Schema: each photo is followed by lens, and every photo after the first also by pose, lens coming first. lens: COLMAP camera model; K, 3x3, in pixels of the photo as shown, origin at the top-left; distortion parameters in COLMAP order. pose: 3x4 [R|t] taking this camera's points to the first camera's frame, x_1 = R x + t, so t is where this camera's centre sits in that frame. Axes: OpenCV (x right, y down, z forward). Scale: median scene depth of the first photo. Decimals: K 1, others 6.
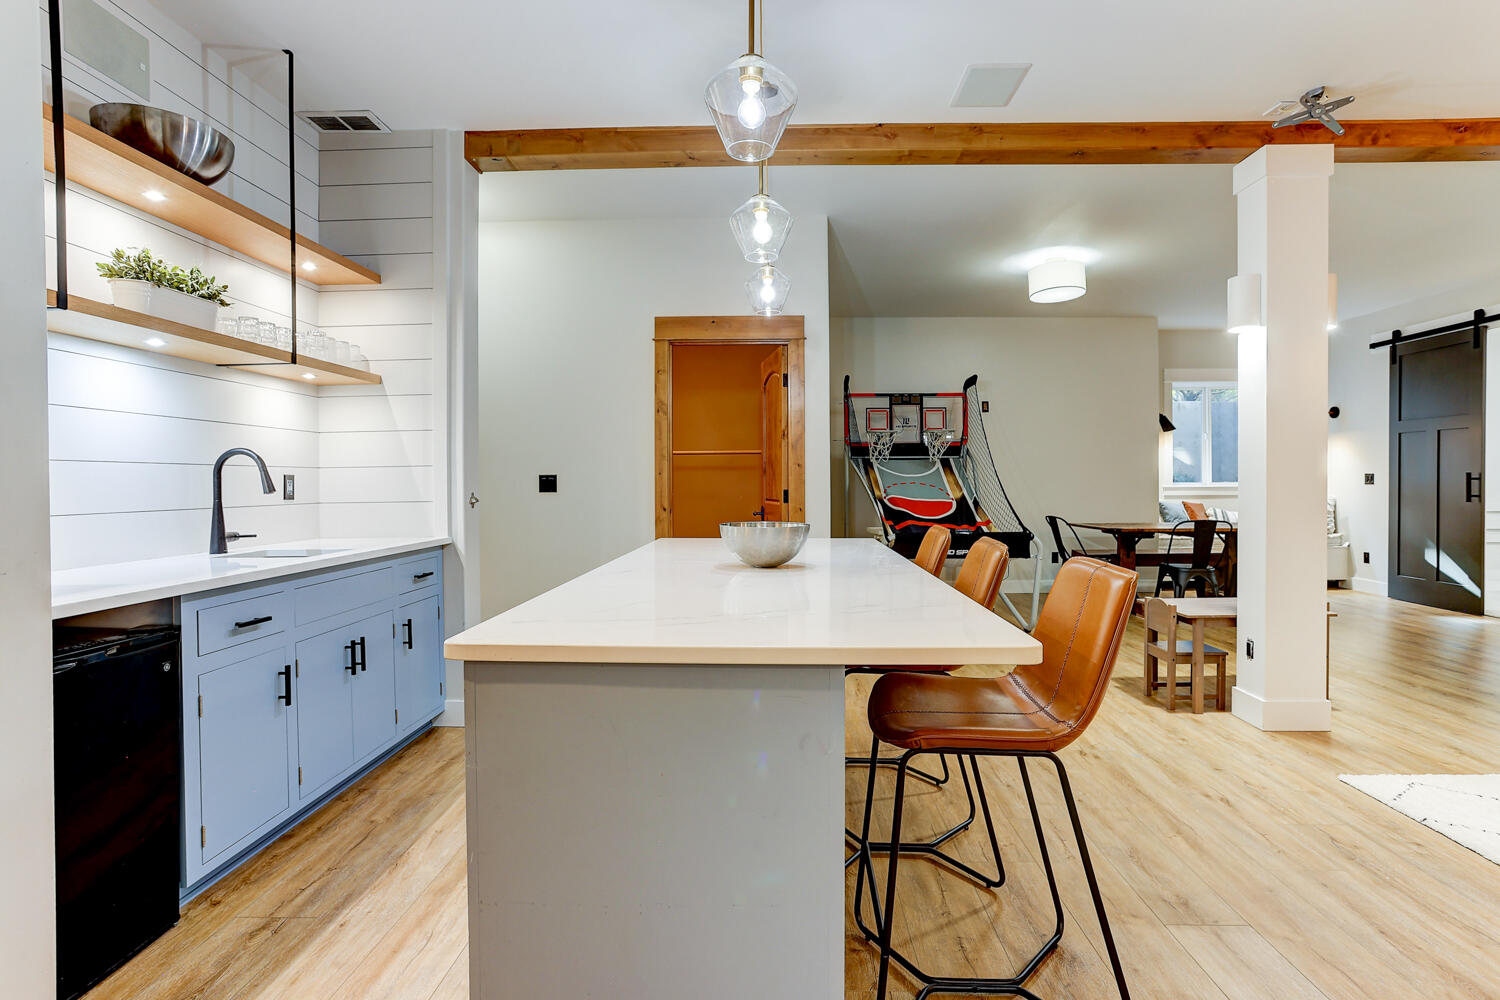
lens RADIAL K [[728.0, 0, 758.4], [0, 728.0, 487.3], [0, 0, 1]] dist [-0.043150, 0.021611]
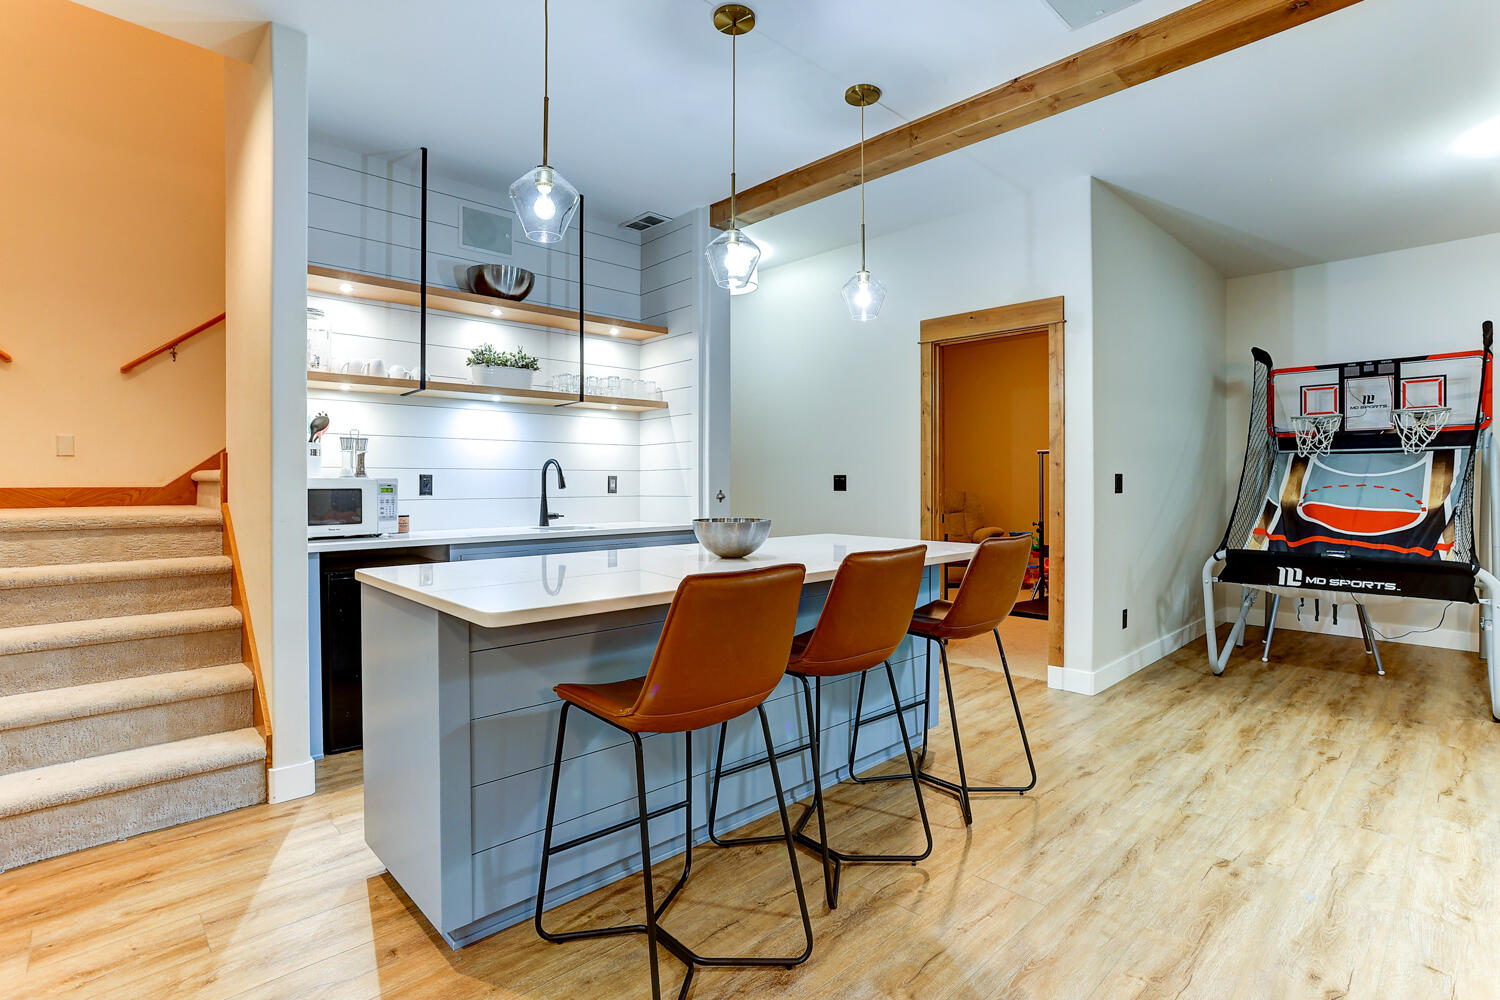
lens RADIAL K [[728.0, 0, 750.8], [0, 728.0, 485.2], [0, 0, 1]] dist [-0.043150, 0.021611]
pose [[0.708085, 0.007898, -0.706083, 0.411719], [-0.009169, 0.999956, 0.001990, -0.003030], [0.706068, 0.005065, 0.708126, 0.108805]]
